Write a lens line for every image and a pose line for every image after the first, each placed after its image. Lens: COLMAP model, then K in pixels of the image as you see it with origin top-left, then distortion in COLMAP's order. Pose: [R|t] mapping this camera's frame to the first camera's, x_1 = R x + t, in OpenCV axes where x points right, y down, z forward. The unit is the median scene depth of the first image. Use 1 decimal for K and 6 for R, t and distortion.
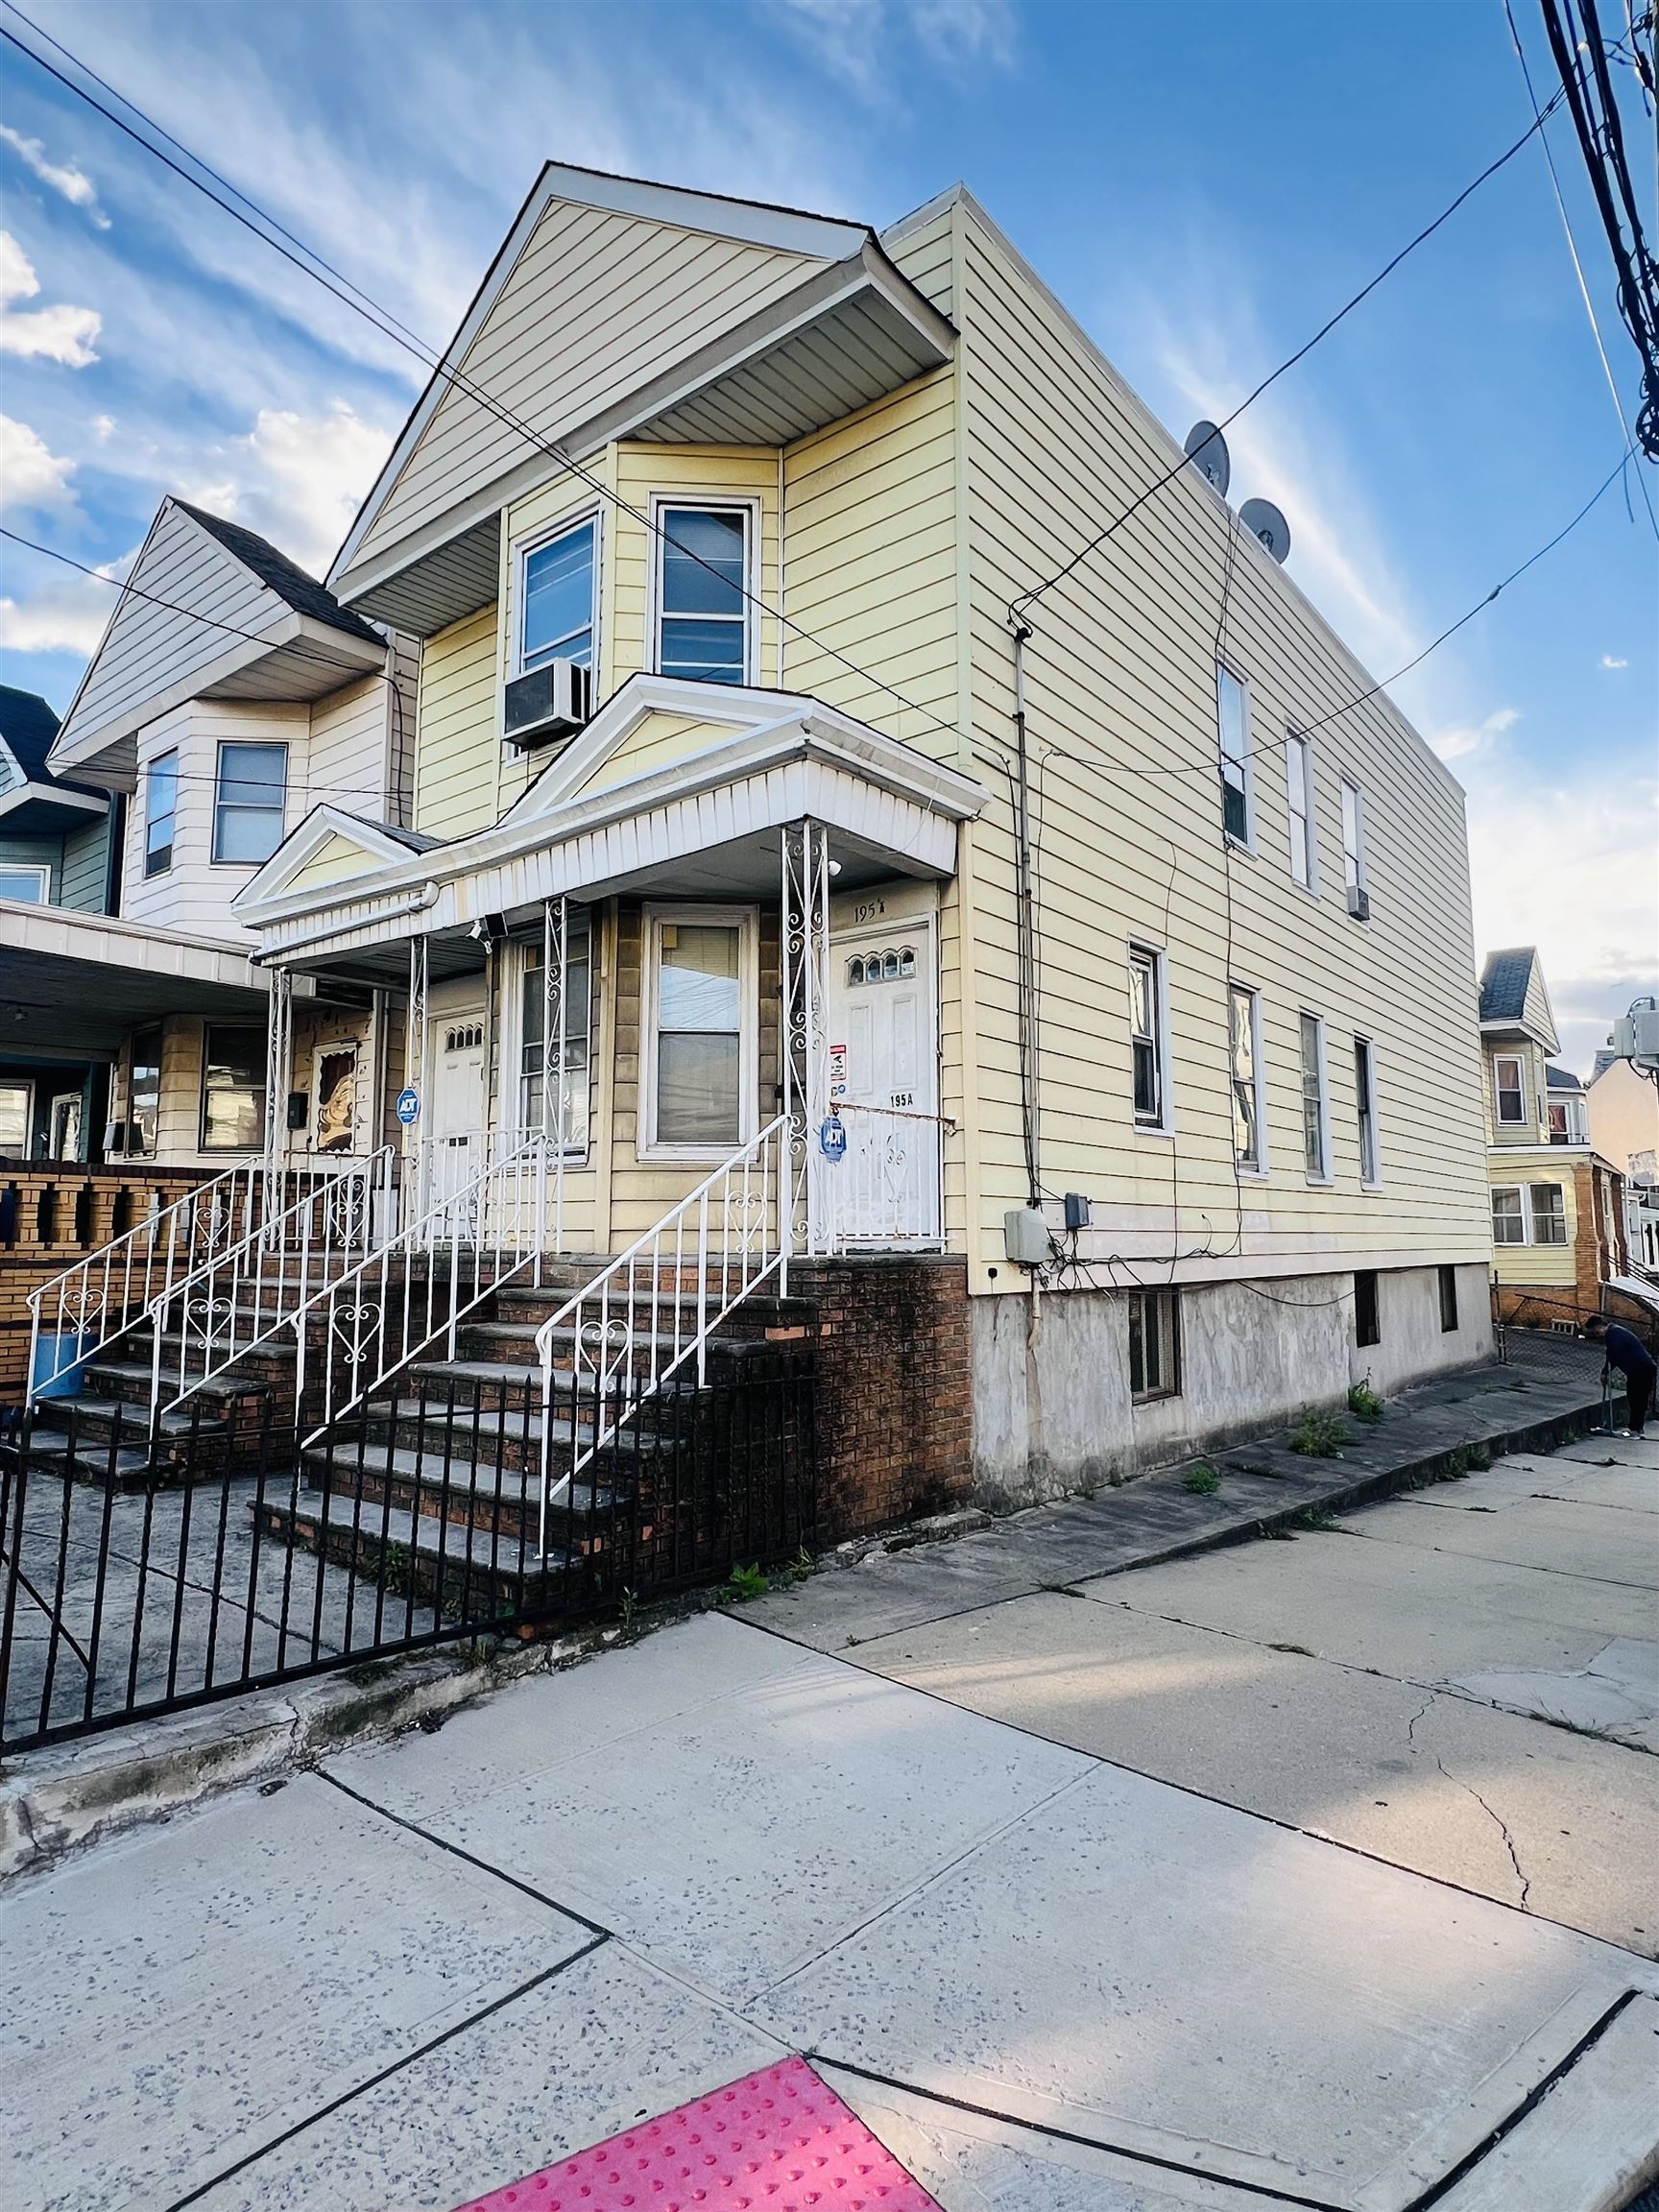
lens RADIAL K [[1224.5, 0, 831.5], [0, 1224.5, 1096.3], [0, 0, 1]] dist [-0.000120, 0.000731]
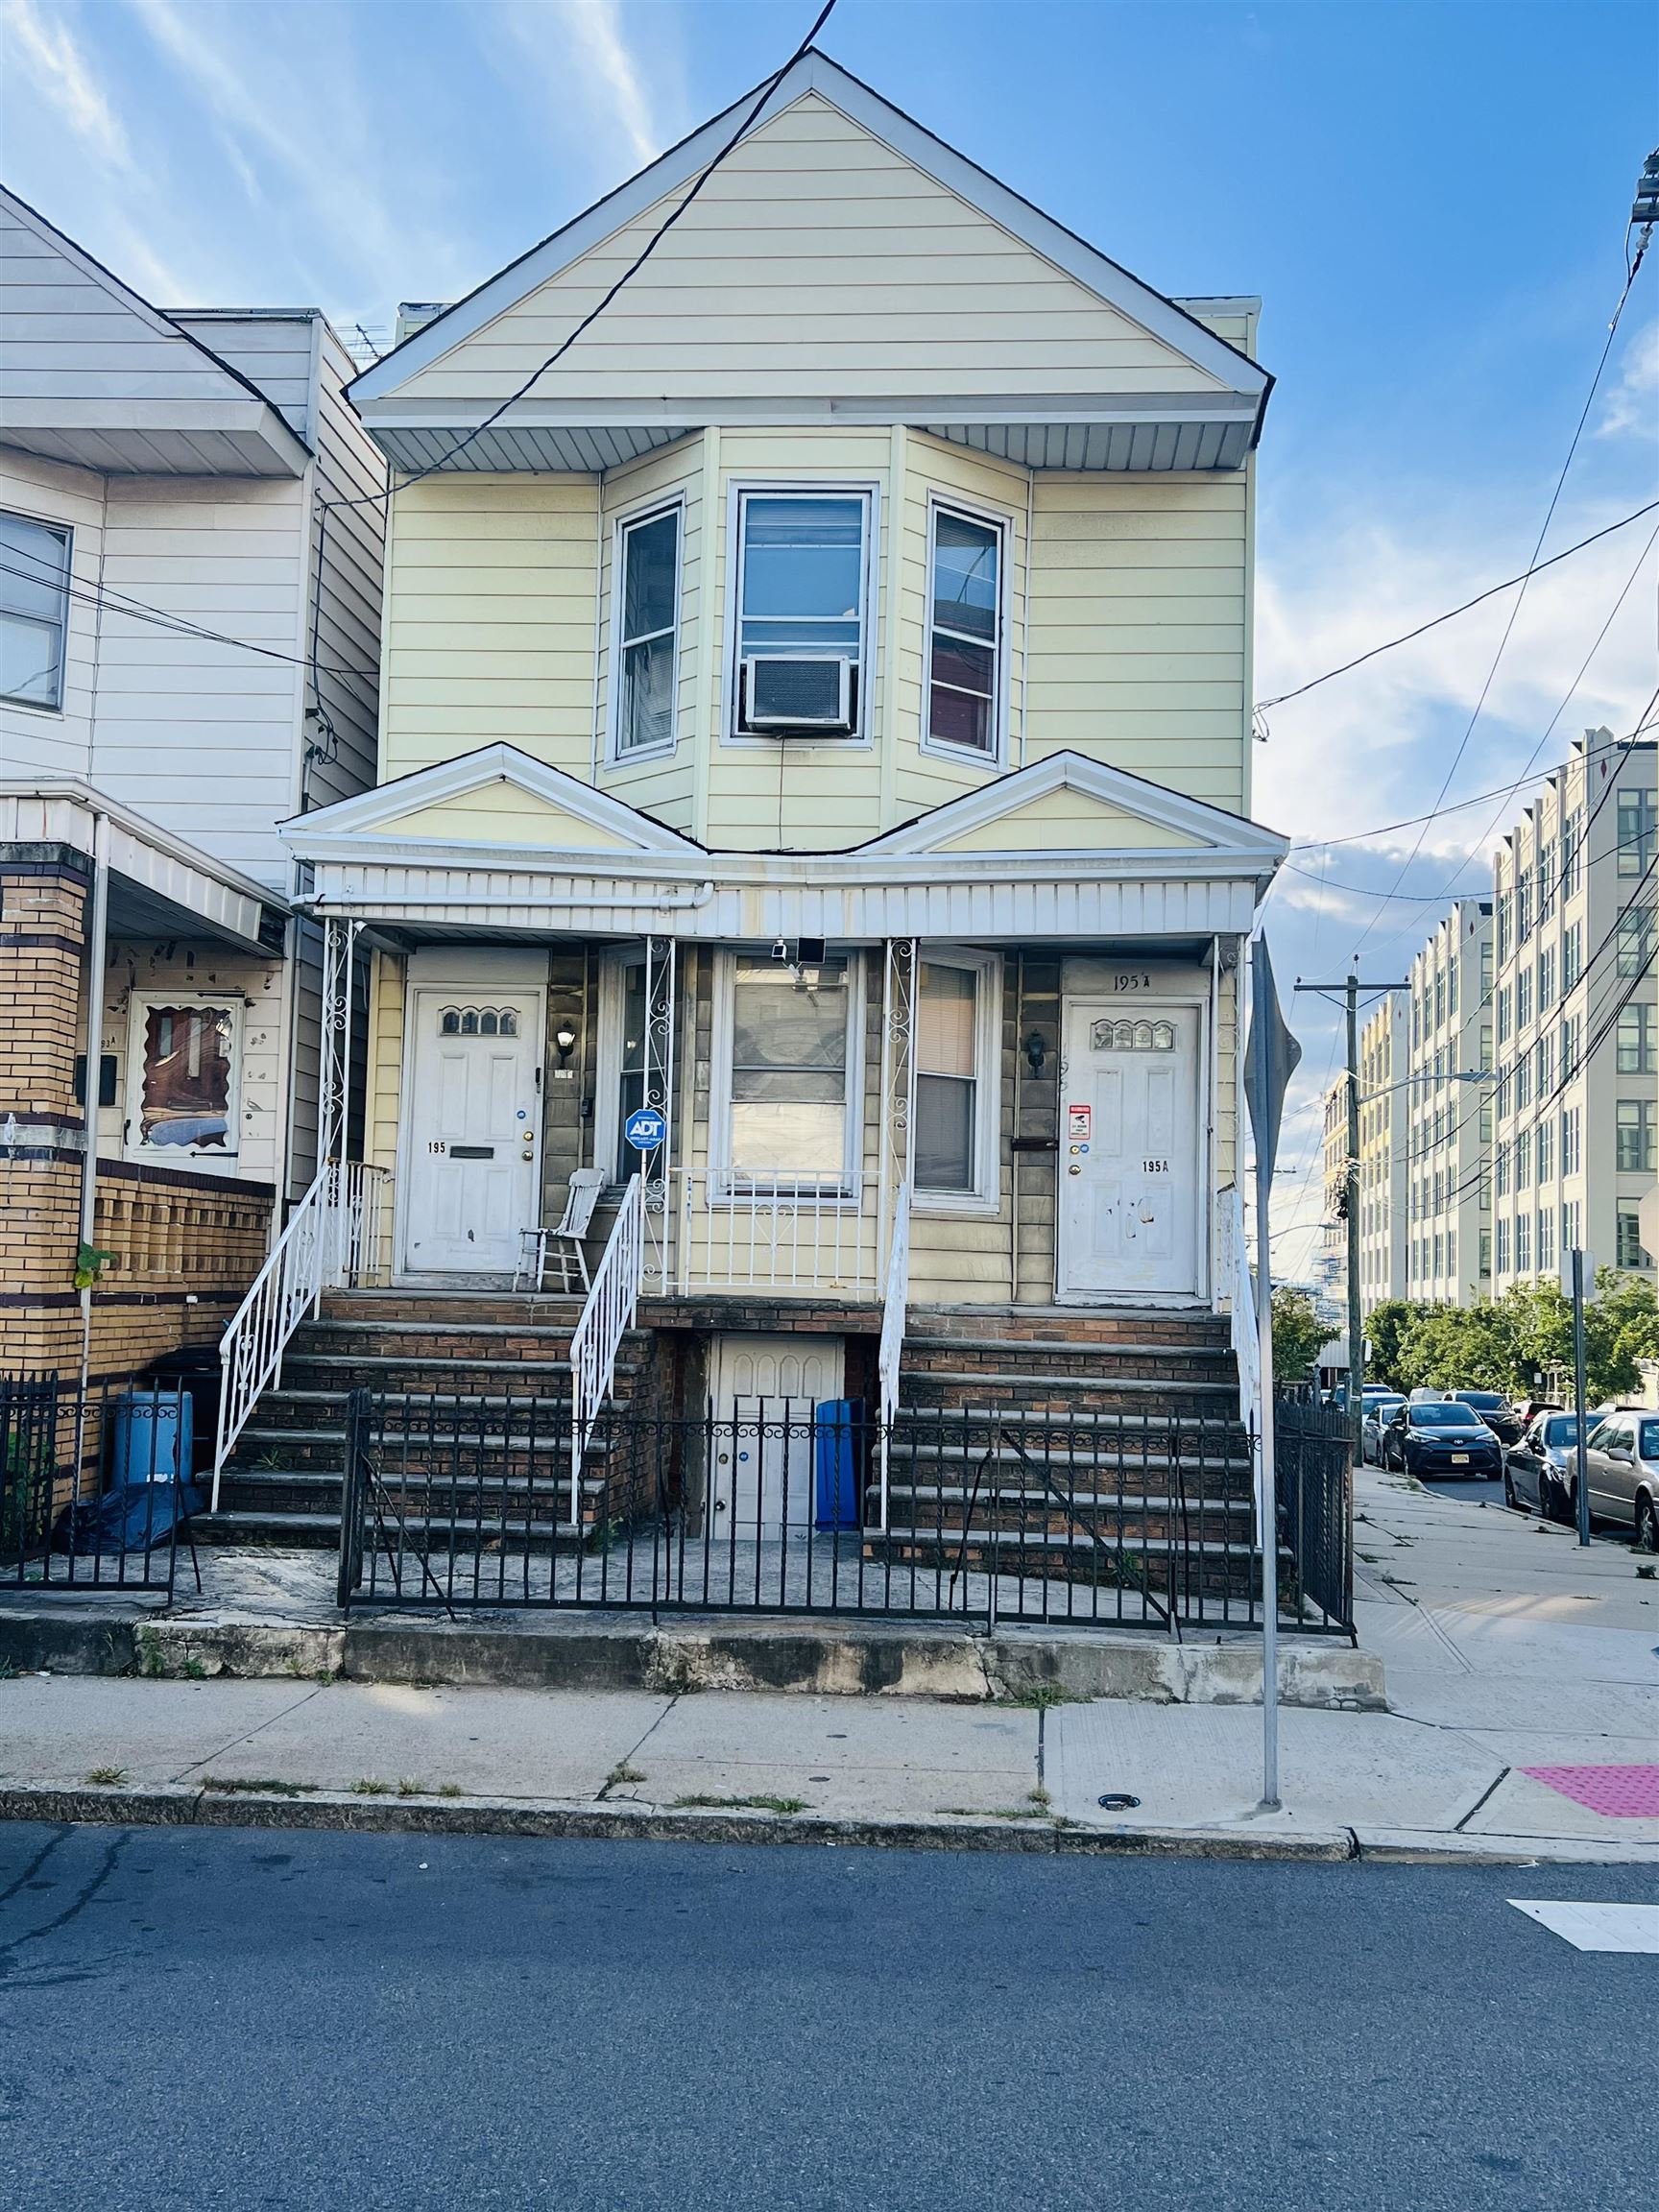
lens RADIAL K [[2140.8, 0, 830.8], [0, 2140.8, 1109.9], [0, 0, 1]] dist [0.020842, 0.000000]
pose [[0.819694, 0.064852, 0.569119, -1.081237], [-0.094621, 0.995251, 0.022872, -0.053622], [-0.564933, -0.072599, 0.821937, -0.324550]]
